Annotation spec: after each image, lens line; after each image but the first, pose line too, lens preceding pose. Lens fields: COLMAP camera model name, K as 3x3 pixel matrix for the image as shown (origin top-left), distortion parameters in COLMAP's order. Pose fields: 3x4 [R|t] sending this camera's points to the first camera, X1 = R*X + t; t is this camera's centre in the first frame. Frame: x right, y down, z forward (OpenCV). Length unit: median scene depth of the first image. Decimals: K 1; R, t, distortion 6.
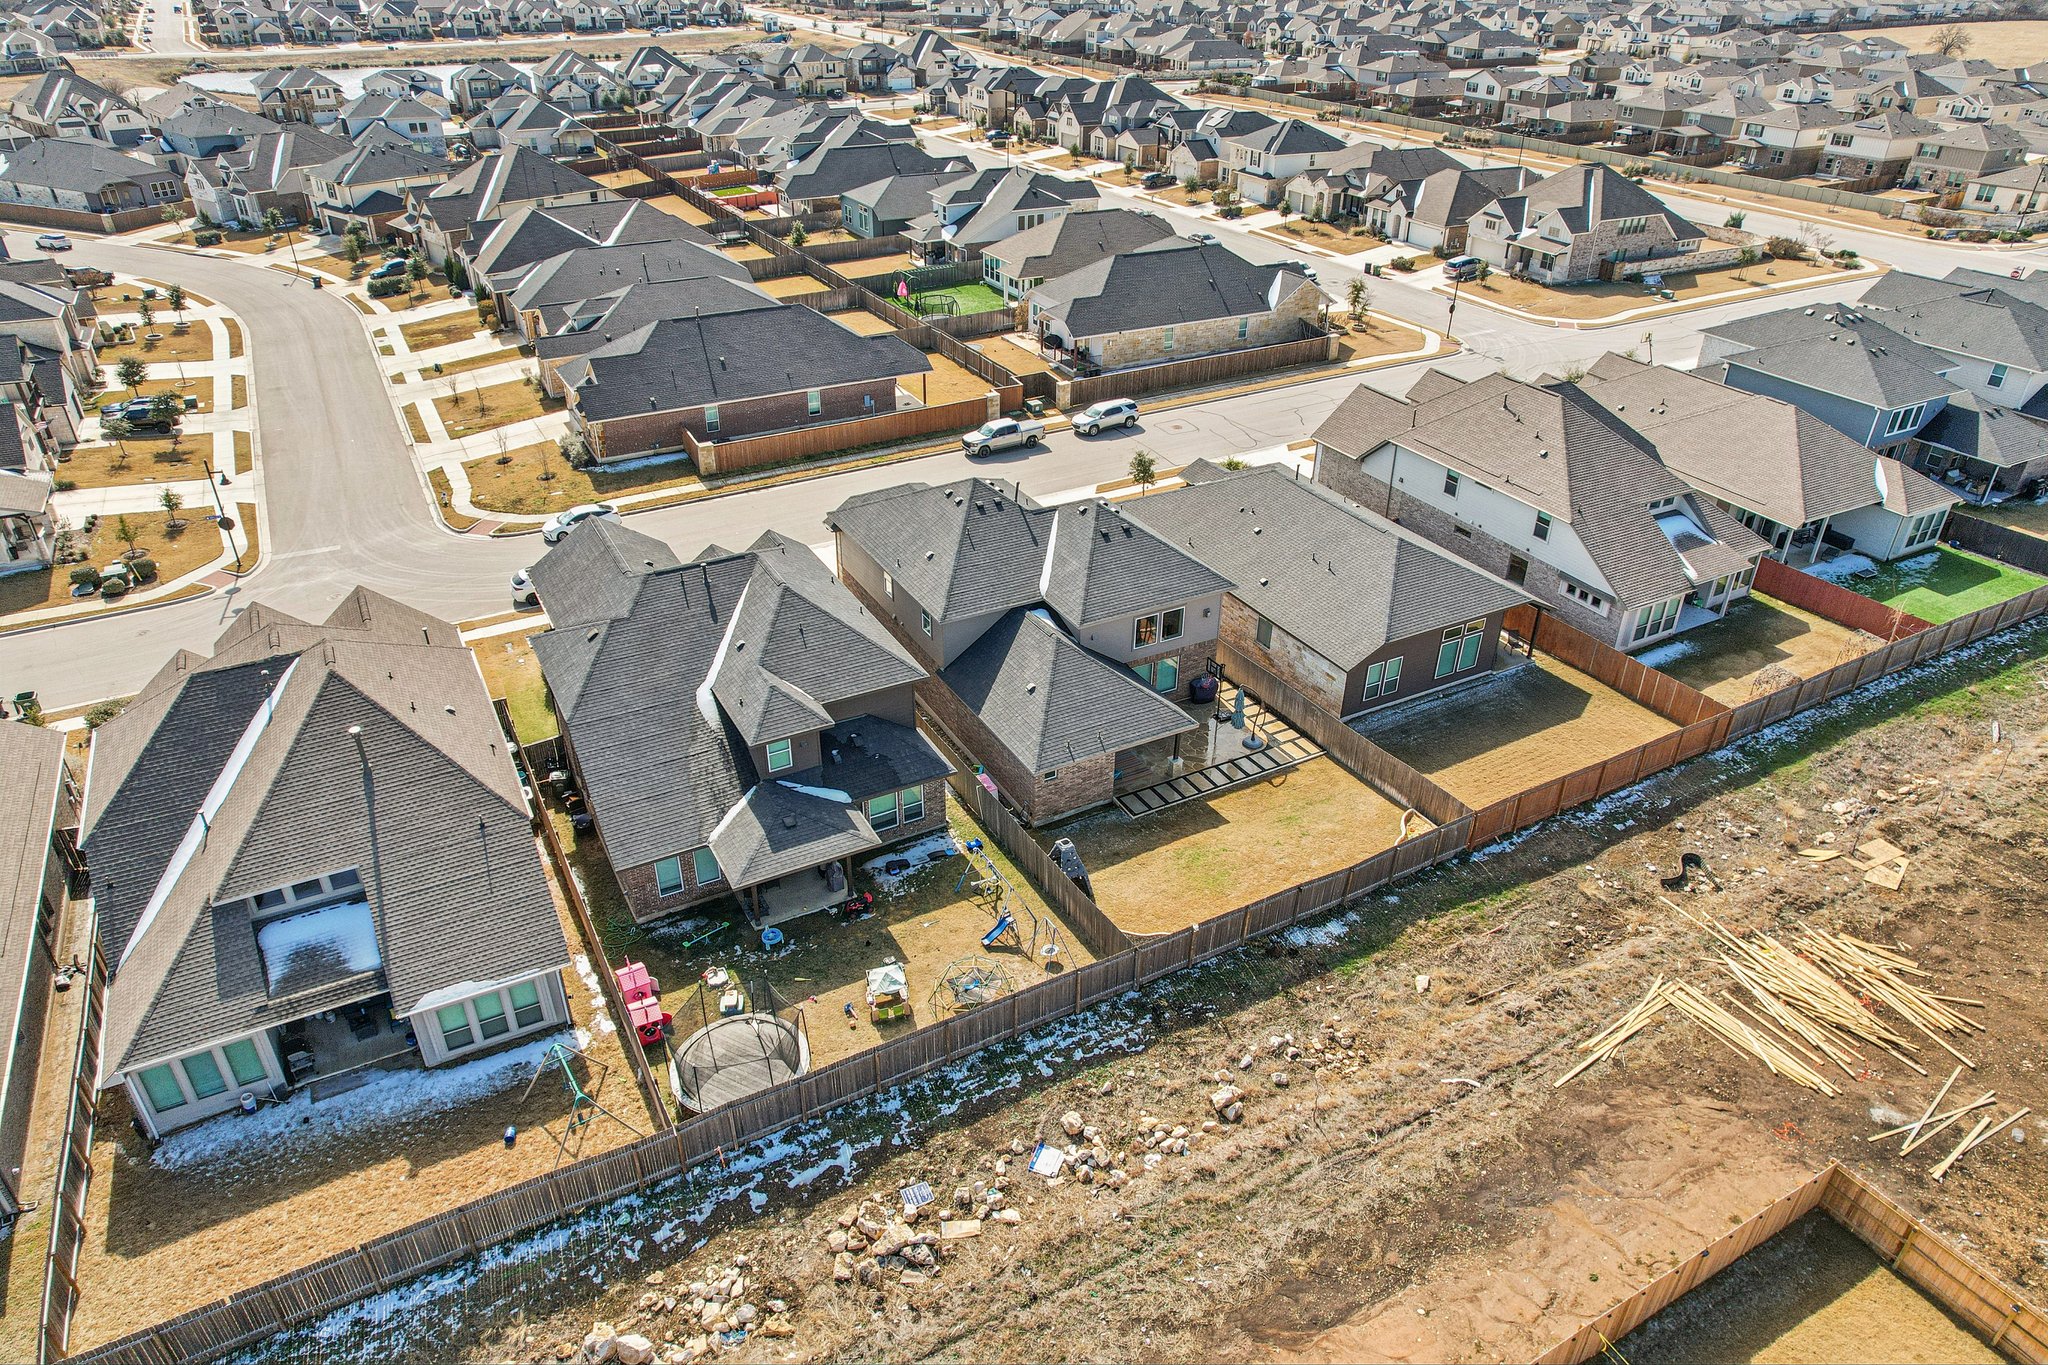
lens RADIAL K [[1315.1, 0, 1022.4], [0, 1315.1, 679.3], [0, 0, 1]] dist [-0.068764, 0.054571]
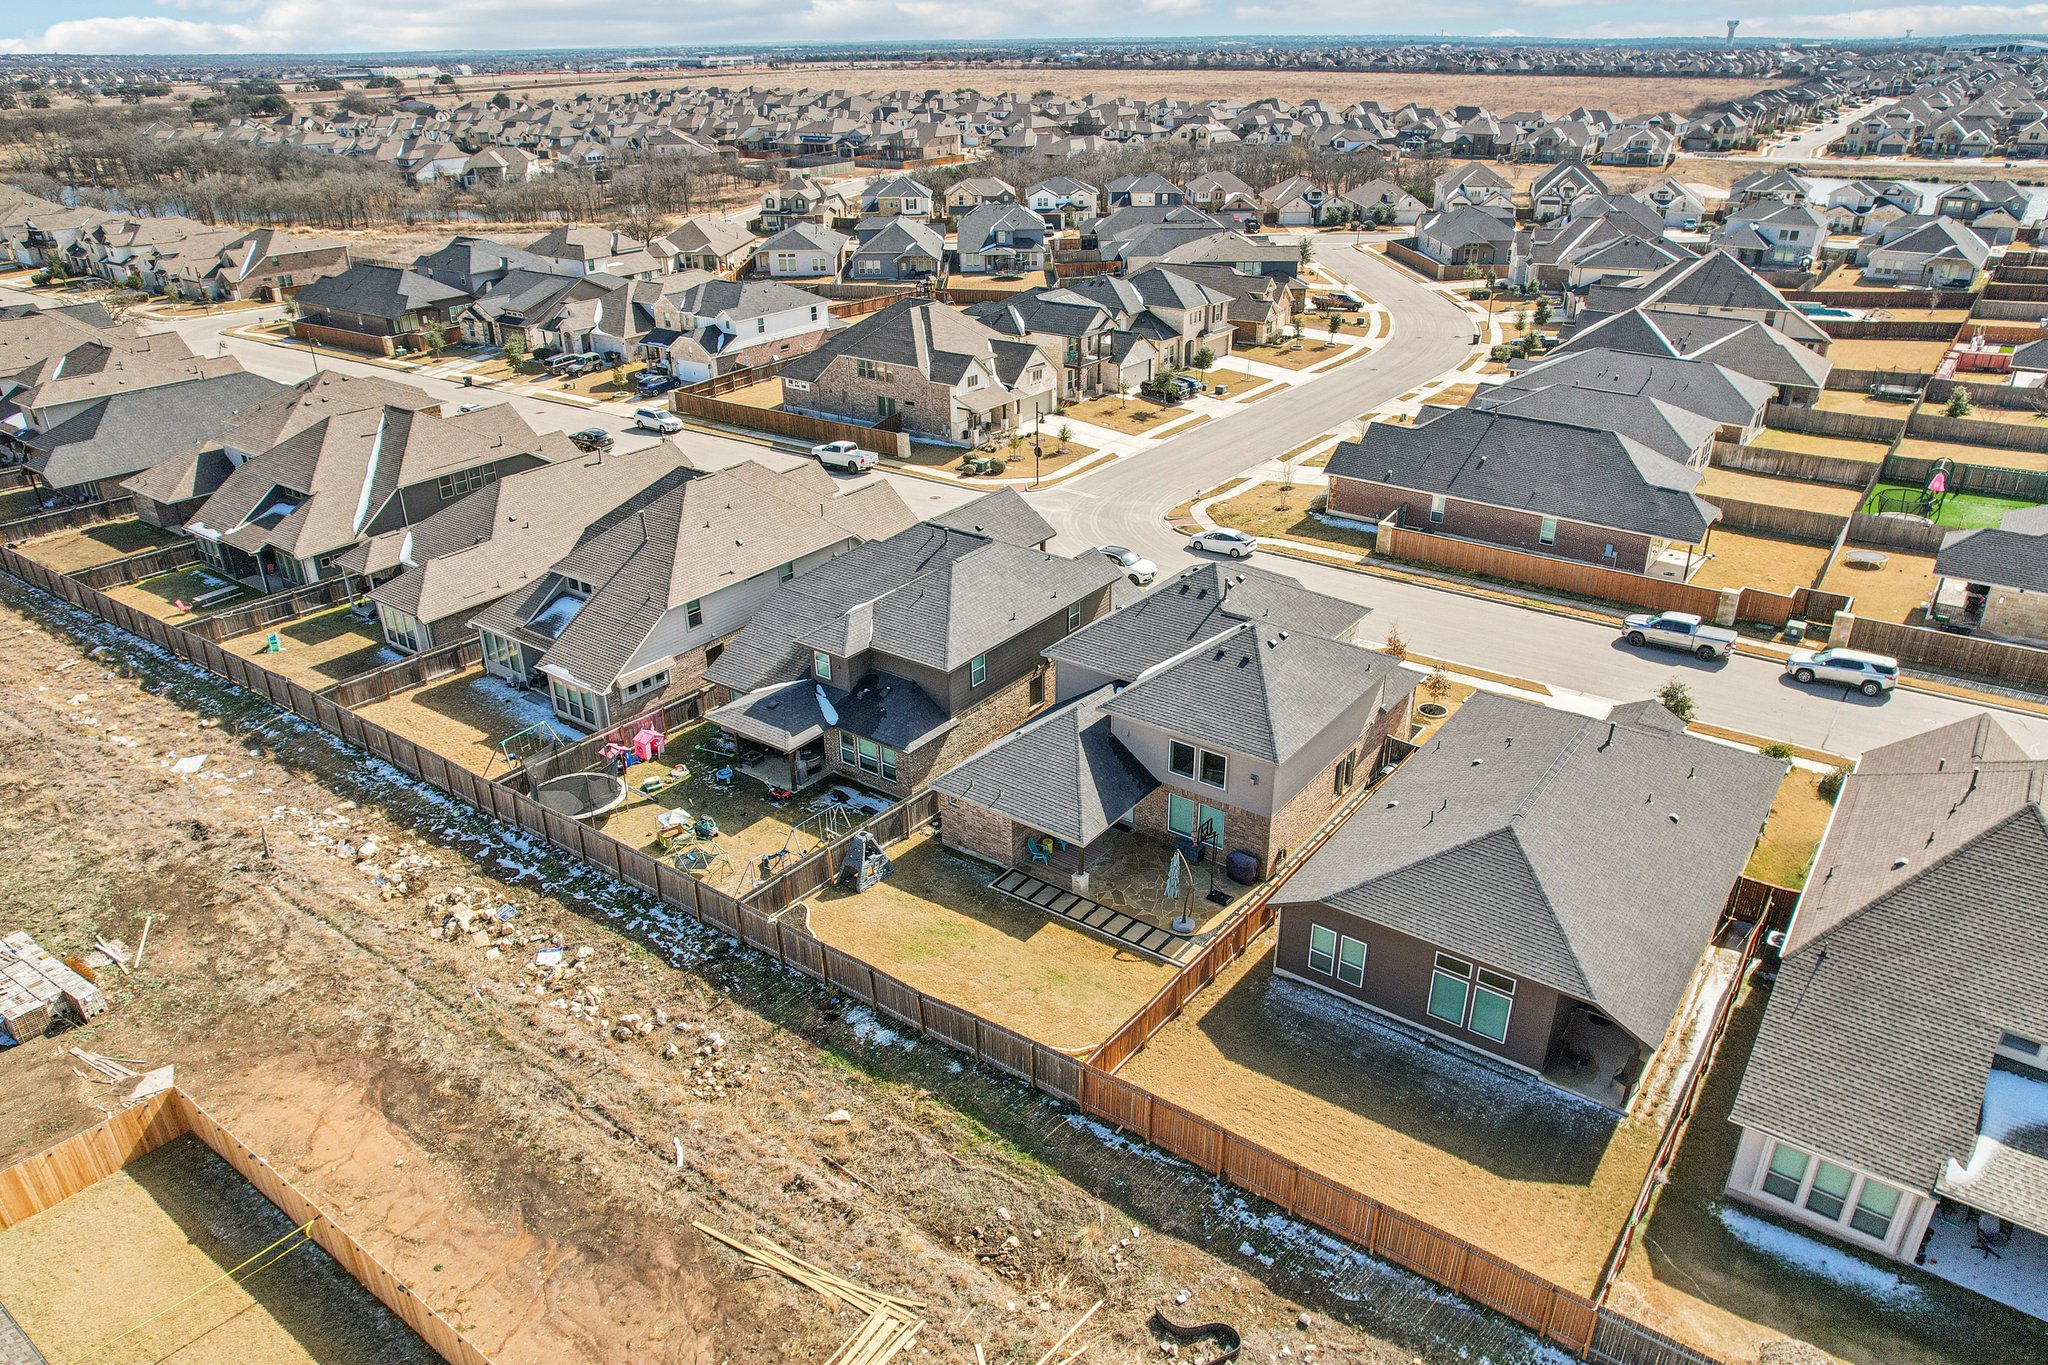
lens RADIAL K [[1353.2, 0, 1037.0], [0, 1353.2, 684.9], [0, 0, 1]] dist [-0.070524, 0.057275]
pose [[0.424087, 0.383280, -0.820516, 0.695828], [-0.446246, 0.876837, 0.178945, -0.178267], [0.788045, 0.290264, 0.542892, 0.350061]]
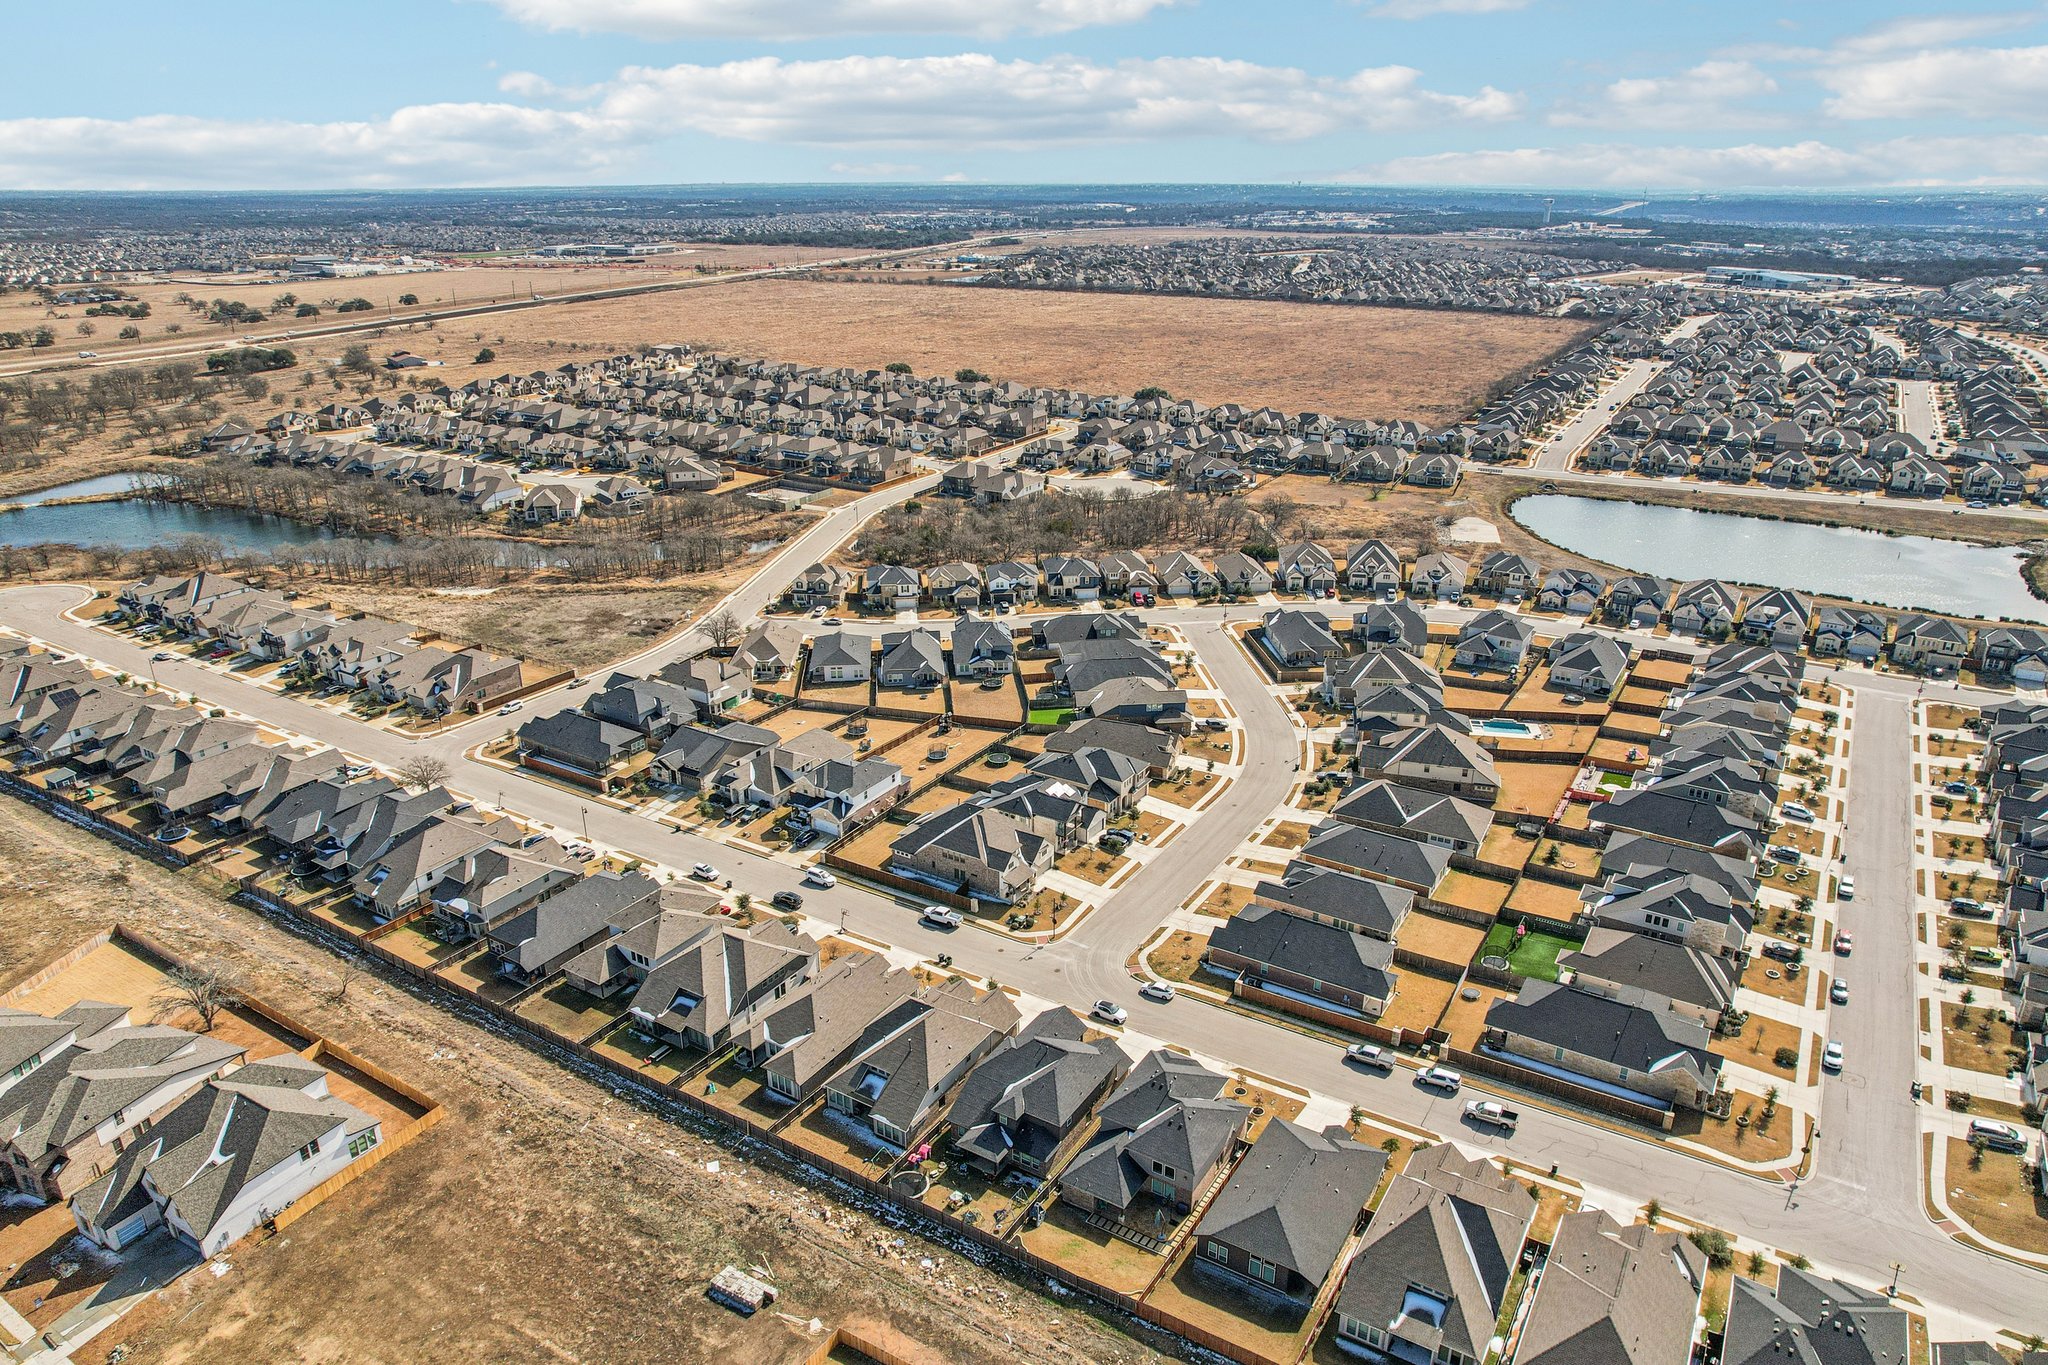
lens RADIAL K [[1293.5, 0, 1032.1], [0, 1293.5, 712.4], [0, 0, 1]] dist [-0.054738, 0.030570]
pose [[0.492466, 0.319562, -0.809541, 1.392475], [-0.430915, 0.897669, 0.092213, -0.776501], [0.756168, 0.303431, 0.579776, -0.664406]]
